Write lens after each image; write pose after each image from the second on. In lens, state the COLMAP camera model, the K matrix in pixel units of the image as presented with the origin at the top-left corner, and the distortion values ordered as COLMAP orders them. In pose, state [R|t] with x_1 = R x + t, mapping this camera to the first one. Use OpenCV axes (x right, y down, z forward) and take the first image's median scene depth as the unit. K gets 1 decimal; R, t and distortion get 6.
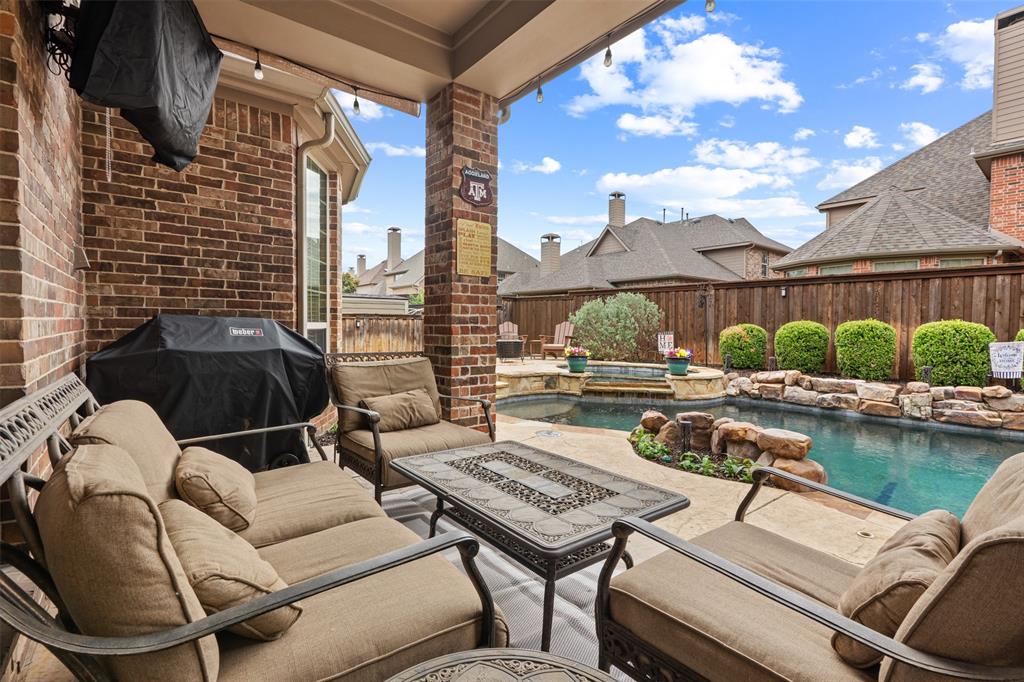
lens RADIAL K [[487.0, 0, 511.5], [0, 487.0, 340.0], [0, 0, 1]] dist [-0.006279, 0.000452]
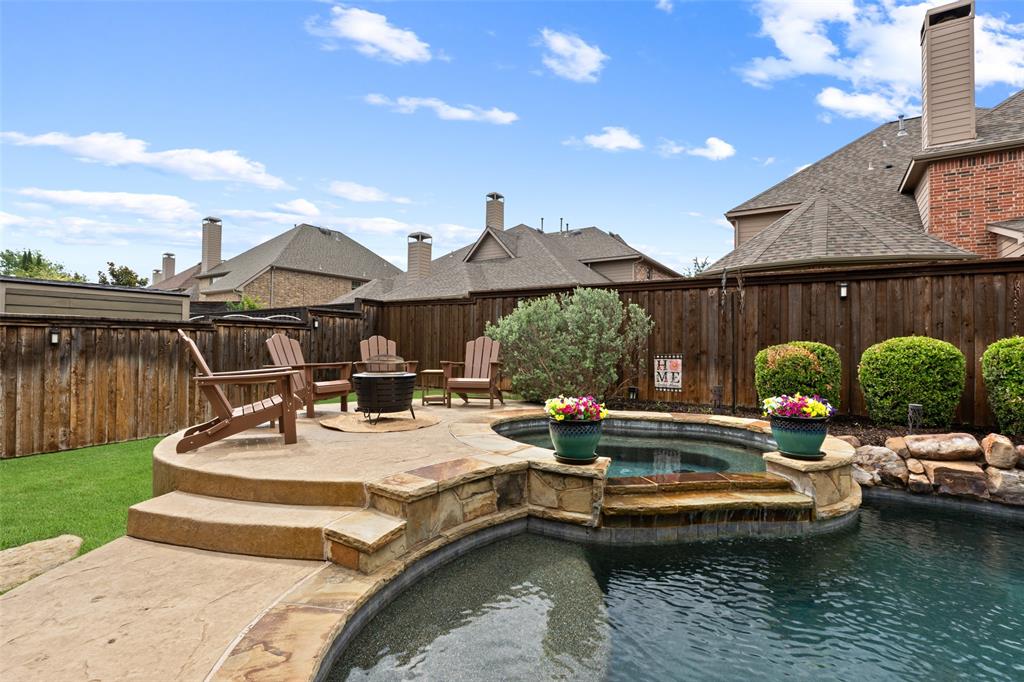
lens RADIAL K [[487.0, 0, 522.4], [0, 487.0, 340.8], [0, 0, 1]] dist [-0.006279, 0.000452]
pose [[0.951362, 0.005745, 0.308022, -0.020566], [0.005375, 0.999364, -0.035242, -0.011869], [-0.308029, 0.035184, 0.950726, 0.439348]]
